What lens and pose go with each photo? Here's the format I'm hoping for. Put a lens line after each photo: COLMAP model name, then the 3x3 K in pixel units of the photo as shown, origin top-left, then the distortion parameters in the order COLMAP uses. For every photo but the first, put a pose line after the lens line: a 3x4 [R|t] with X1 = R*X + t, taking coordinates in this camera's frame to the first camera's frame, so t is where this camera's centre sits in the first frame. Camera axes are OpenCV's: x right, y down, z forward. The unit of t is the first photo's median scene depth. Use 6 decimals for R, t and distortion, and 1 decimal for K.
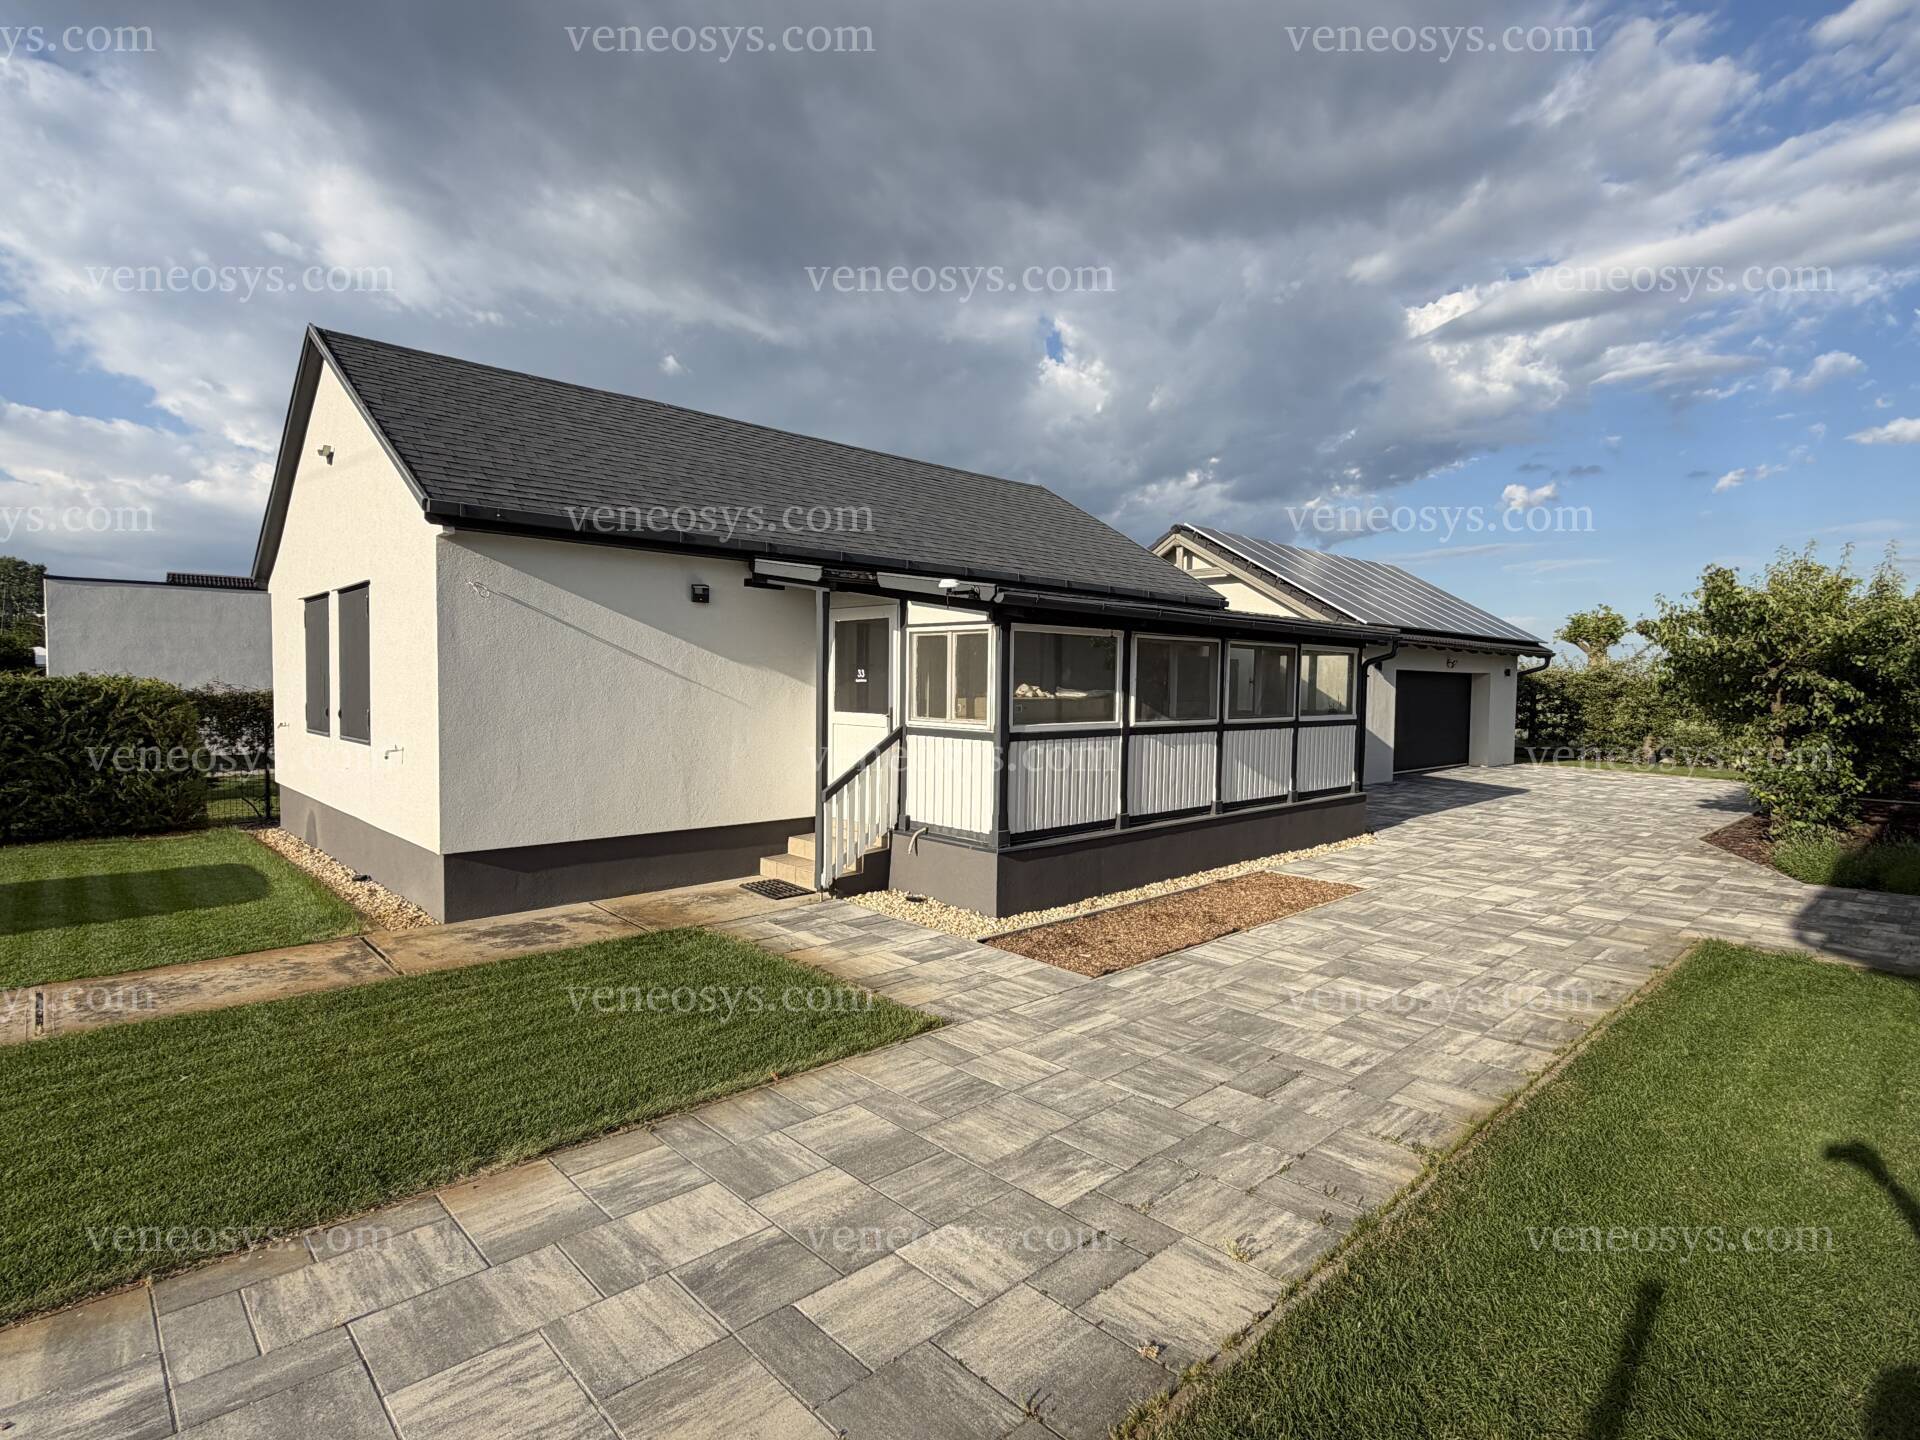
lens RADIAL K [[975.1, 0, 961.2], [0, 975.1, 712.4], [0, 0, 1]] dist [-0.029134, 0.002726]
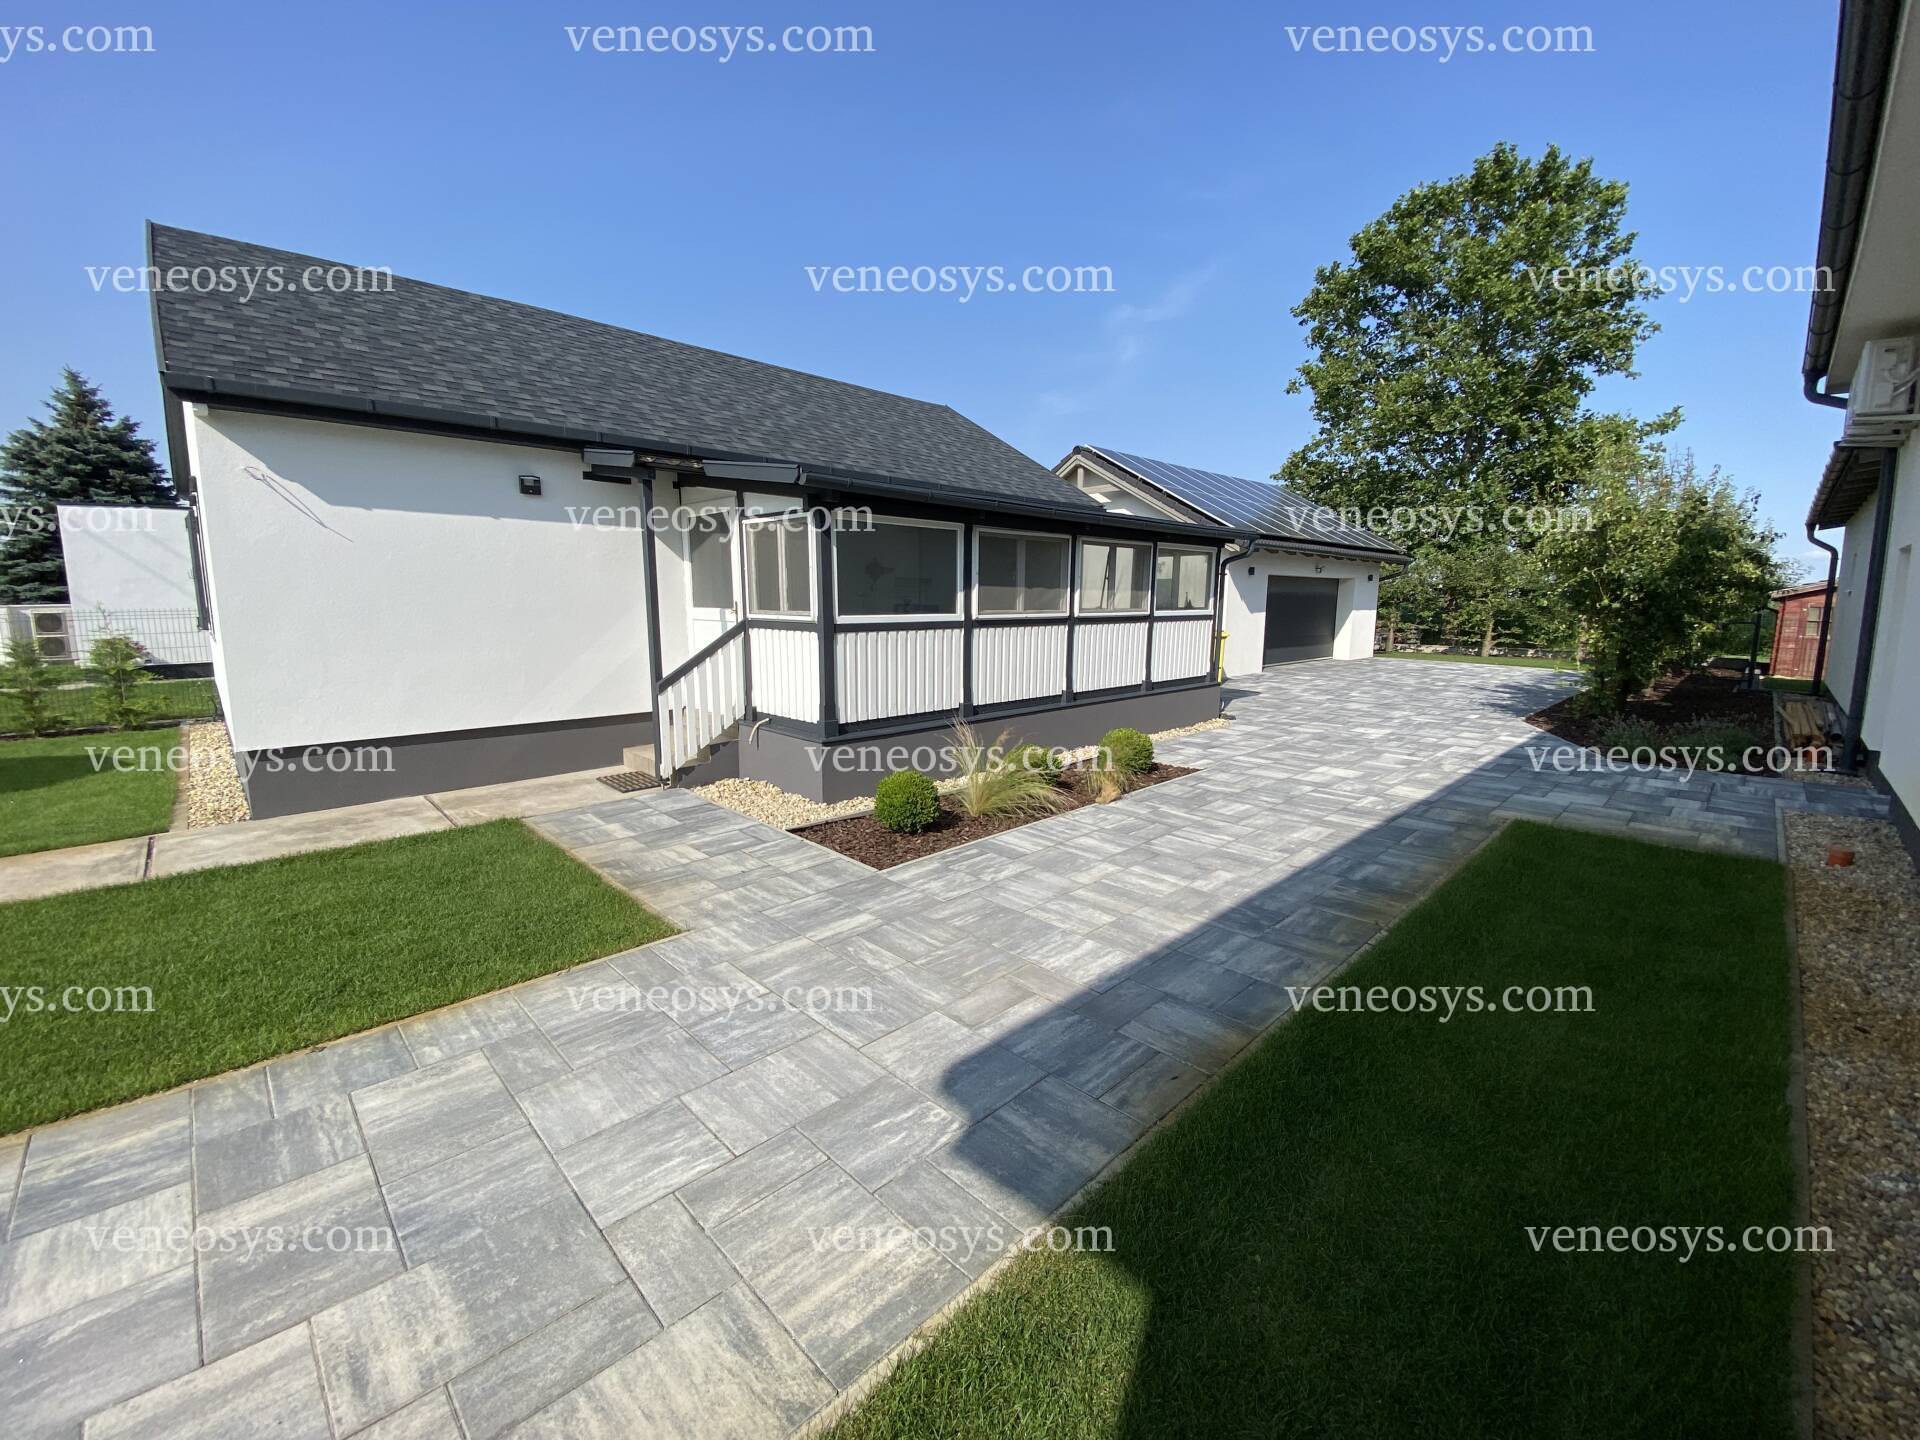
lens RADIAL K [[781.3, 0, 950.4], [0, 781.3, 725.7], [0, 0, 1]] dist [-0.005085, -0.002617]
pose [[0.999797, -0.011822, 0.016326, 0.146772], [0.009603, 0.991485, 0.129864, 0.020896], [-0.017722, -0.129681, 0.991397, 0.179288]]
